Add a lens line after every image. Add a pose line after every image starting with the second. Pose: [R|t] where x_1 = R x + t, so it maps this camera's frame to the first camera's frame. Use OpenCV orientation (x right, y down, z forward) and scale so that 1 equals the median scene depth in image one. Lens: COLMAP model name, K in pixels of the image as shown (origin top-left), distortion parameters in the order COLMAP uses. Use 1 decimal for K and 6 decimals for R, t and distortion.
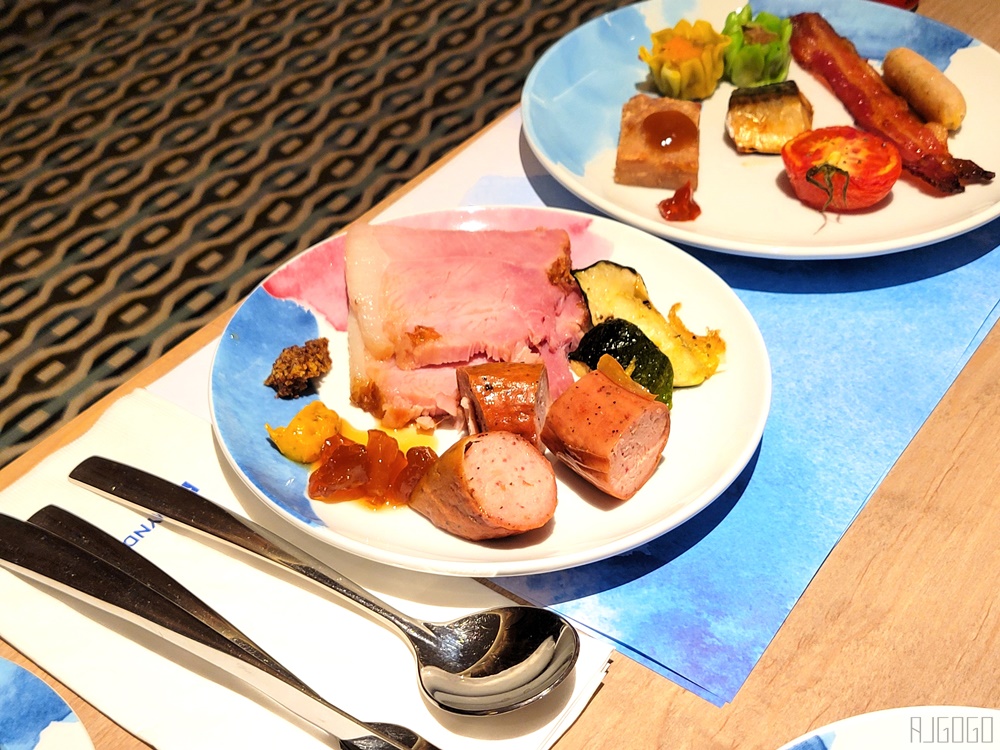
lens RADIAL K [[1195.3, 0, 502.1], [0, 1195.3, 367.9], [0, 0, 1]] dist [0.016377, 0.000000]
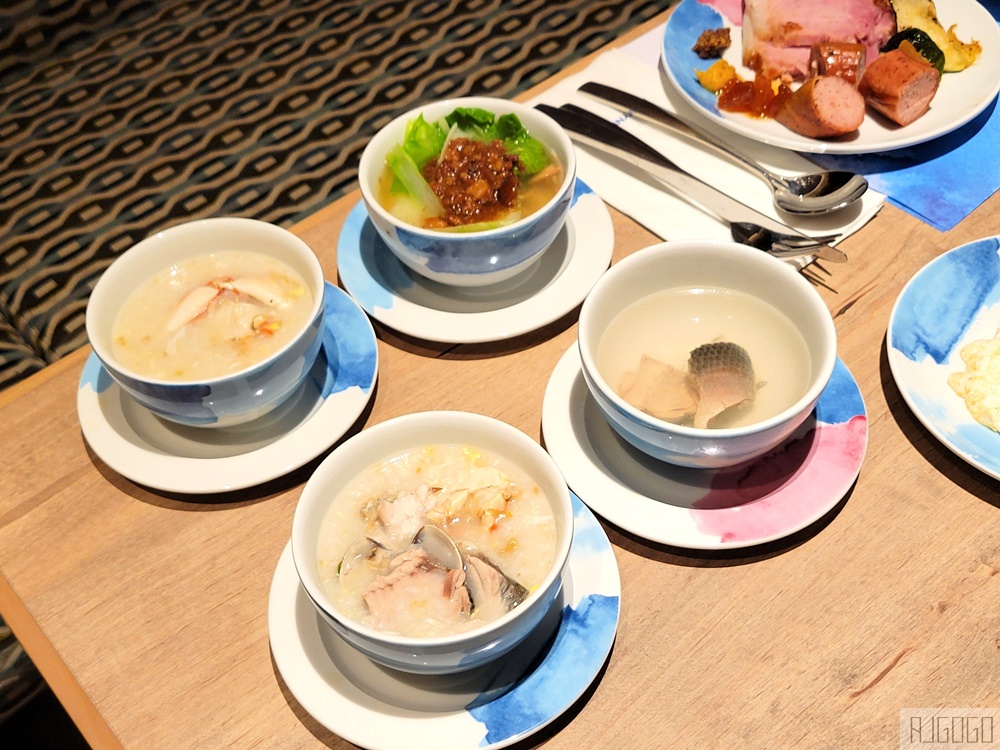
lens RADIAL K [[1195.3, 0, 503.1], [0, 1195.3, 372.2], [0, 0, 1]] dist [0.016377, 0.000000]
pose [[0.972762, 0.135207, -0.188289, -0.081342], [-0.111587, 0.985098, 0.130883, 0.285371], [0.203180, -0.106308, 0.973353, -0.791962]]
